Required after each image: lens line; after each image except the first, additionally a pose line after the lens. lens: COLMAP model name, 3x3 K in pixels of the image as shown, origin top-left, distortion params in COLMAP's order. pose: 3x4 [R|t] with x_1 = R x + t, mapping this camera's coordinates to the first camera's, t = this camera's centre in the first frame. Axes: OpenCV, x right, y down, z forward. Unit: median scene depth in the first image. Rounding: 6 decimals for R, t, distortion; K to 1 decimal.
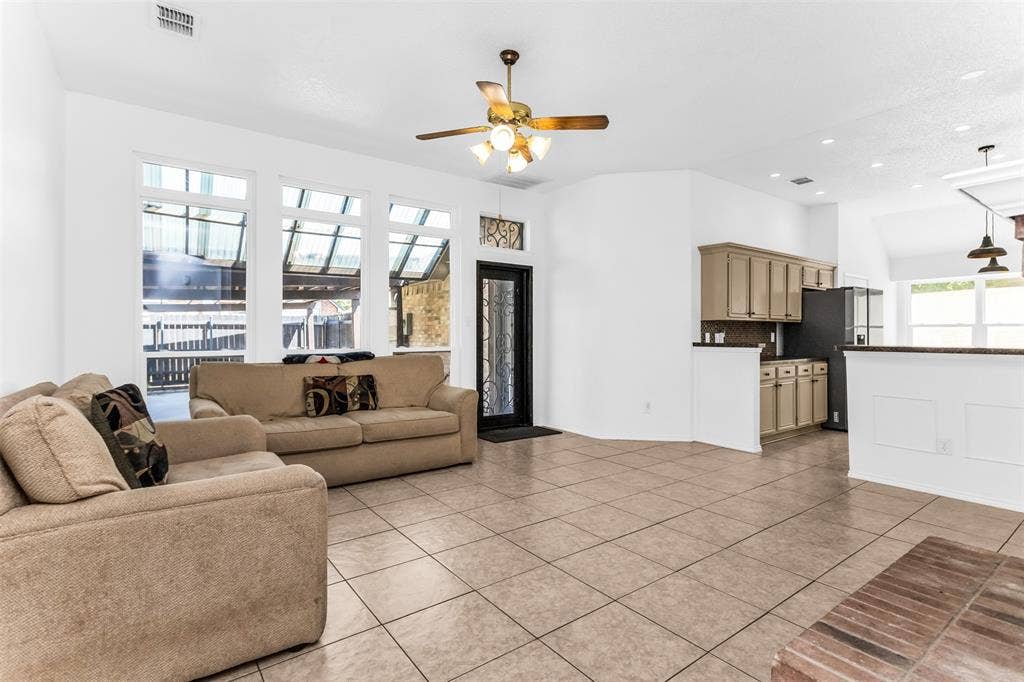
lens RADIAL K [[493.3, 0, 512.0], [0, 493.3, 341.0], [0, 0, 1]] dist [0.002005, 0.000663]
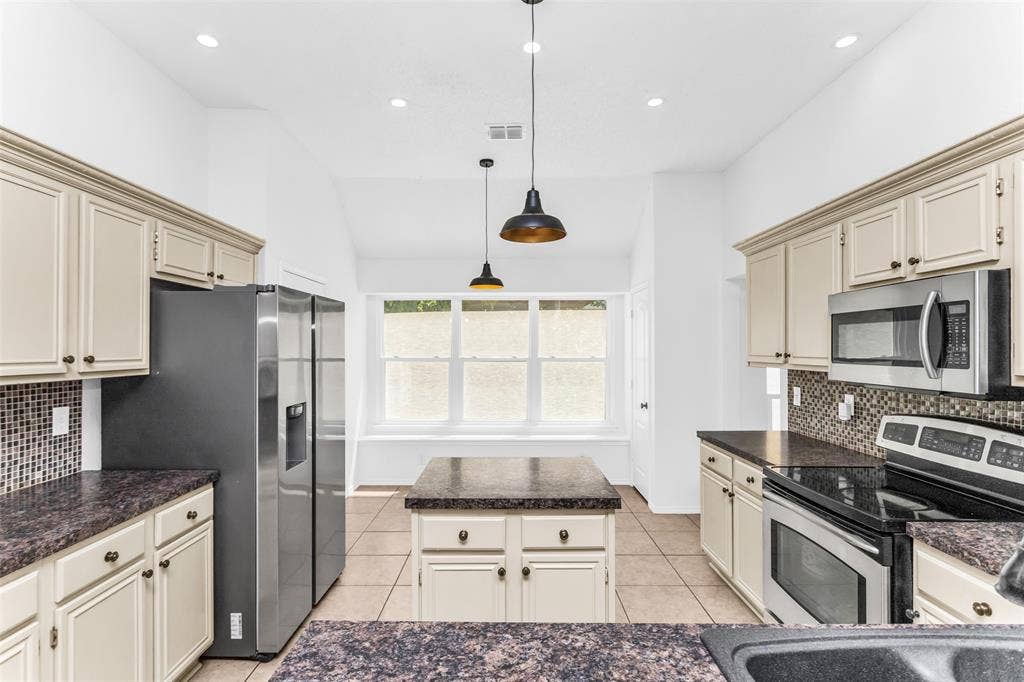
lens RADIAL K [[493.3, 0, 512.0], [0, 493.3, 341.0], [0, 0, 1]] dist [0.002005, 0.000663]
pose [[0.584425, 0.005476, 0.811429, 0.464014], [0.012845, 0.999790, -0.015998, -0.055933], [-0.811346, 0.019773, 0.584232, 0.593909]]
